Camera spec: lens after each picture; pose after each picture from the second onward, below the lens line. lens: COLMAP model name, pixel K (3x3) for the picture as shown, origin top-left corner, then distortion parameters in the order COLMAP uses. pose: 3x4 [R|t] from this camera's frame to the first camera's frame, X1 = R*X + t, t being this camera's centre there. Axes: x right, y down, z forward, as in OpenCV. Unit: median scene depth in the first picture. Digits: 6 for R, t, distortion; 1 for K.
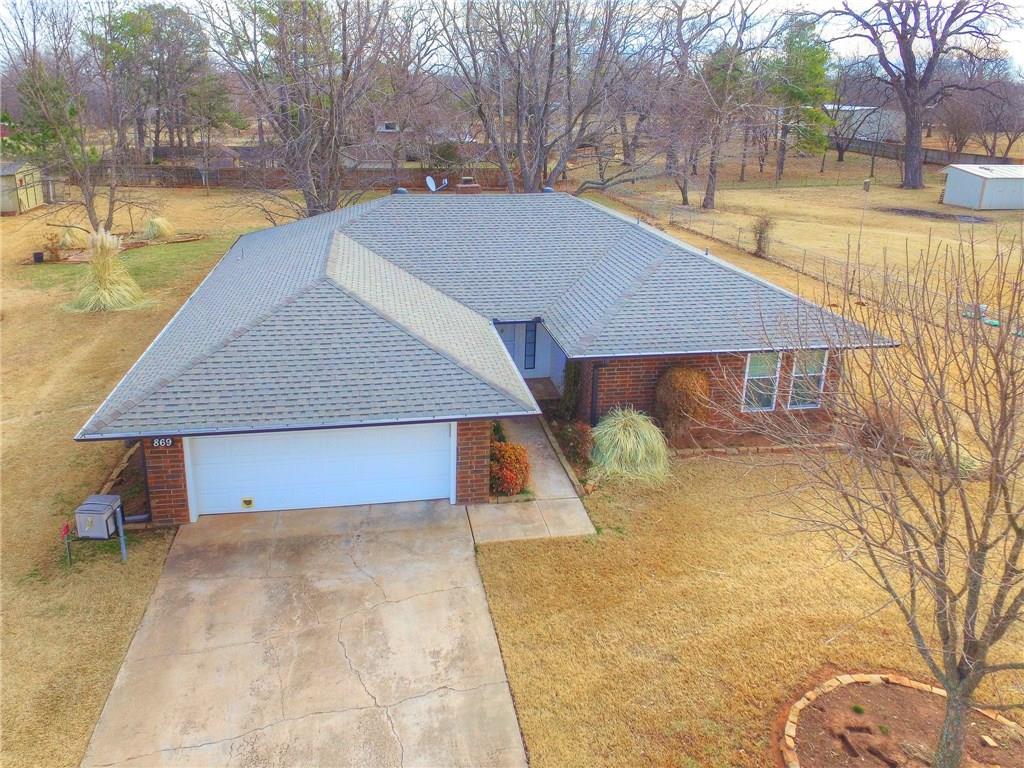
lens RADIAL K [[1288.9, 0, 512.0], [0, 1288.9, 384.0], [0, 0, 1]] dist [0.090096, -0.005999]
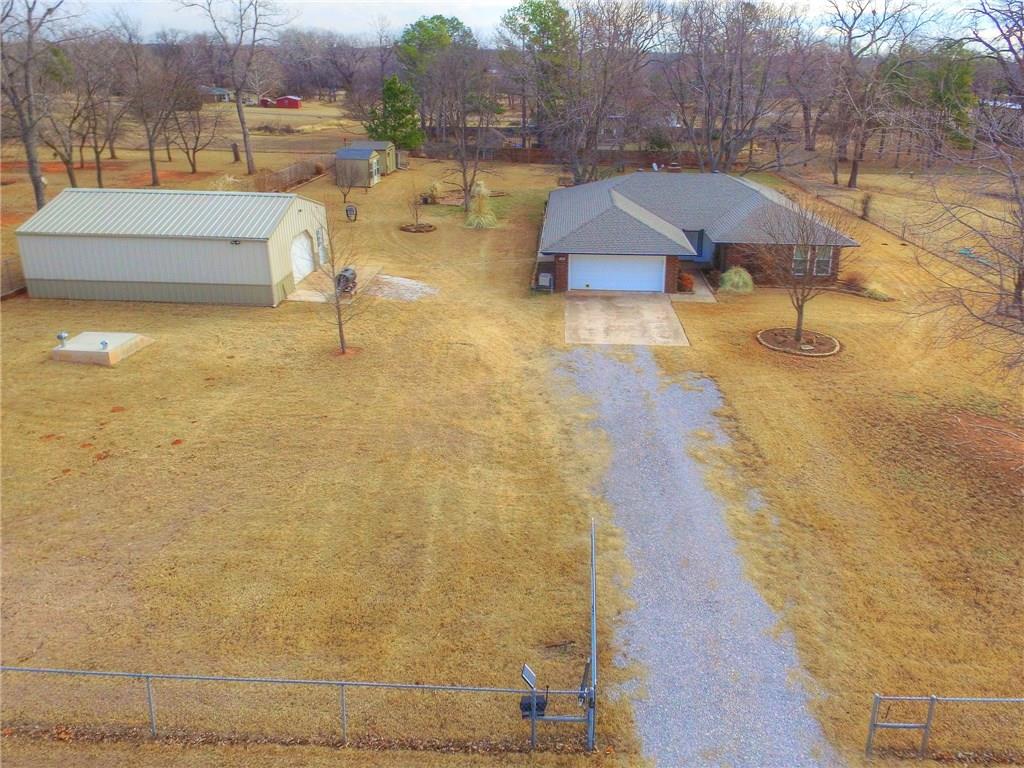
lens RADIAL K [[1416.2, 0, 512.0], [0, 1416.2, 384.0], [0, 0, 1]] dist [0.000373, 0.019087]
pose [[0.989212, 0.053825, -0.136243, 0.045454], [-0.052799, 0.998543, 0.011135, 0.229564], [0.136644, -0.003821, 0.990613, -1.648546]]
